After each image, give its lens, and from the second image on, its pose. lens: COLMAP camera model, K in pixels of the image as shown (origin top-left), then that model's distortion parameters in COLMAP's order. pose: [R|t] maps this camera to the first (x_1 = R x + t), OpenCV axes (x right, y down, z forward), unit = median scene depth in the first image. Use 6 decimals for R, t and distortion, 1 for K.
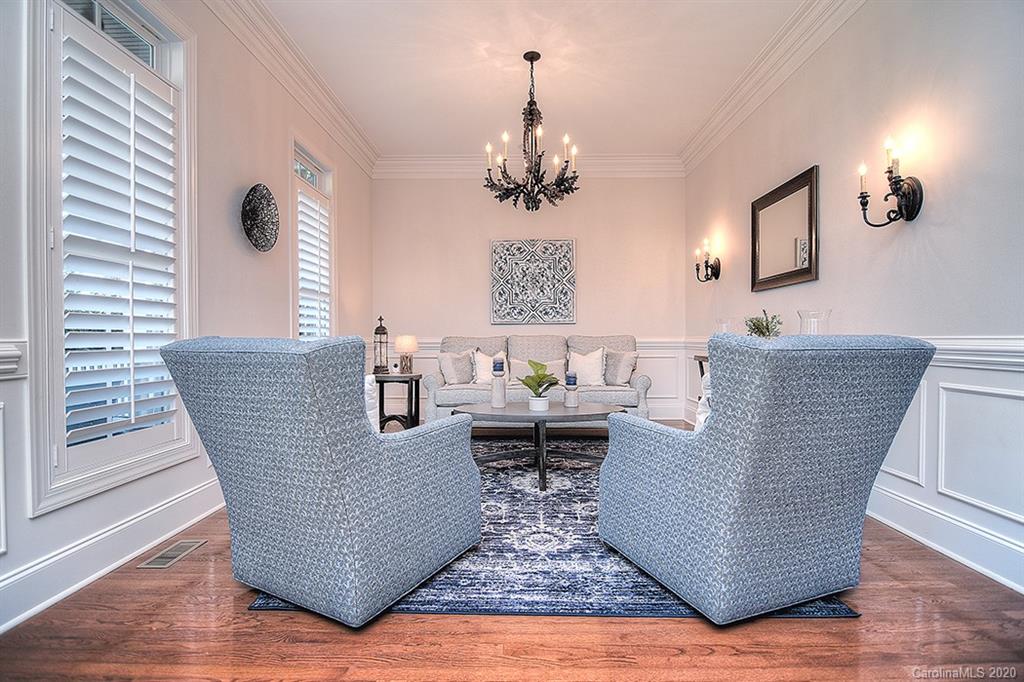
lens RADIAL K [[493.1, 0, 516.1], [0, 493.1, 342.8], [0, 0, 1]] dist [-0.013083, -0.001684]
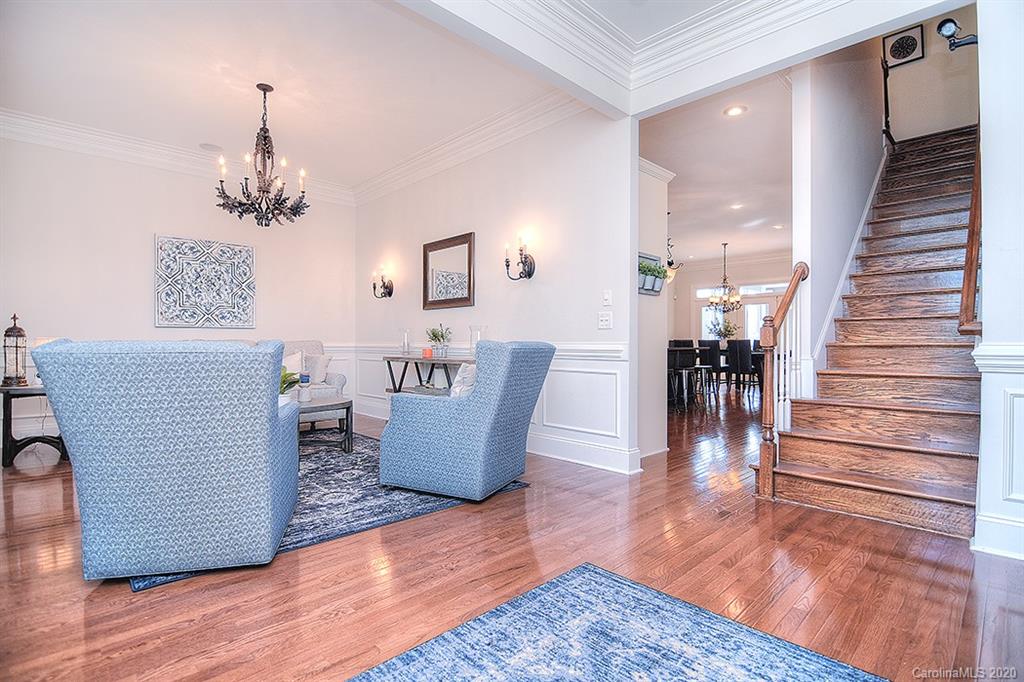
lens RADIAL K [[493.1, 0, 516.1], [0, 493.1, 342.8], [0, 0, 1]] dist [-0.013083, -0.001684]
pose [[0.710168, 0.004059, 0.704020, -0.339696], [0.002774, 0.999959, -0.008563, 0.001949], [-0.704026, 0.008035, 0.710128, -0.175516]]
